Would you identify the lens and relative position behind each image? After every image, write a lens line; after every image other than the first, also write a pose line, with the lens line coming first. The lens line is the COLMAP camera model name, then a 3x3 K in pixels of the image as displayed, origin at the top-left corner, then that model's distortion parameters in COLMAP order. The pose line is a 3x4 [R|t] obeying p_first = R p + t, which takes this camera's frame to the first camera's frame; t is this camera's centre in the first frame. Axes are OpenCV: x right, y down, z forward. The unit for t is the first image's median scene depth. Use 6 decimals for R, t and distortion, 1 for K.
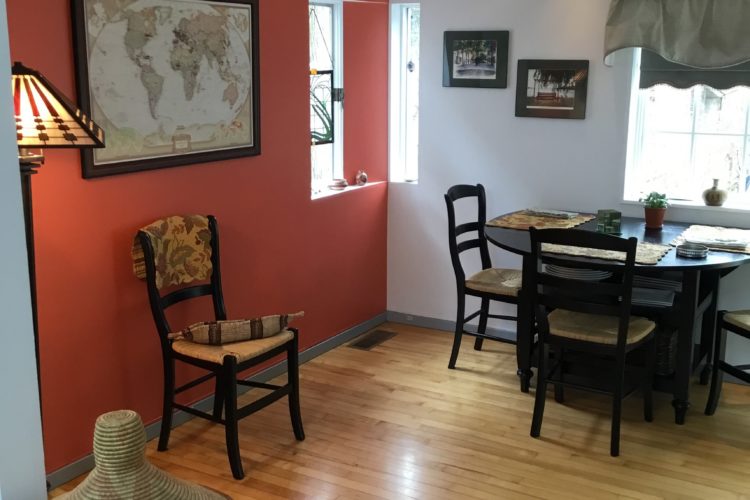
lens RADIAL K [[896.9, 0, 376.1], [0, 896.9, 249.4], [0, 0, 1]] dist [0.056795, 0.000000]
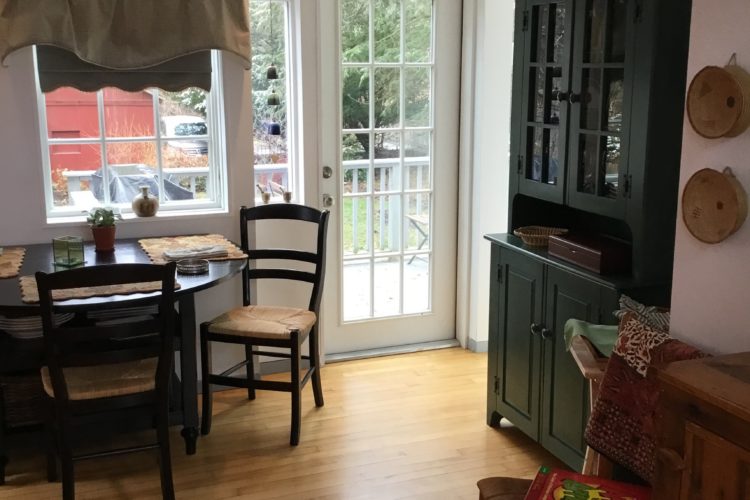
lens RADIAL K [[896.9, 0, 375.3], [0, 896.9, 251.3], [0, 0, 1]] dist [0.056795, 0.000000]
pose [[0.615979, -0.166591, 0.769947, -0.210741], [0.167801, 0.982700, 0.078379, -0.048020], [-0.769684, 0.080918, 0.633276, 0.241439]]
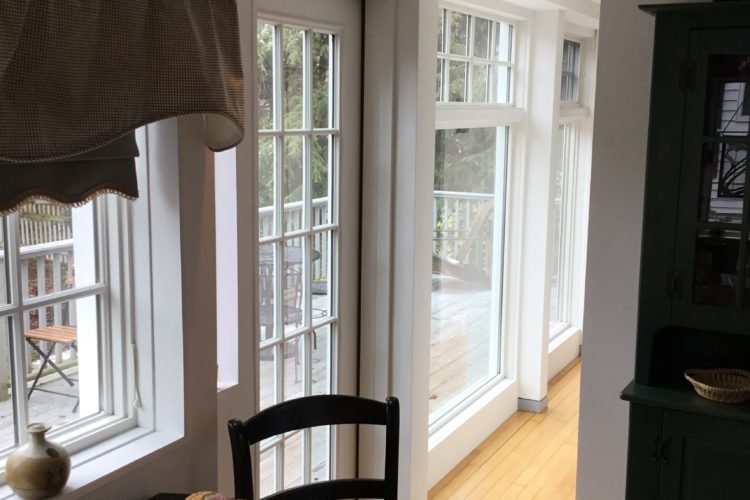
lens RADIAL K [[896.9, 0, 374.8], [0, 896.9, 250.0], [0, 0, 1]] dist [0.056795, 0.000000]
pose [[-0.046337, -0.159192, 0.986160, -0.018040], [0.194781, 0.966831, 0.165224, -0.198092], [-0.979752, 0.199741, -0.013793, 0.871588]]
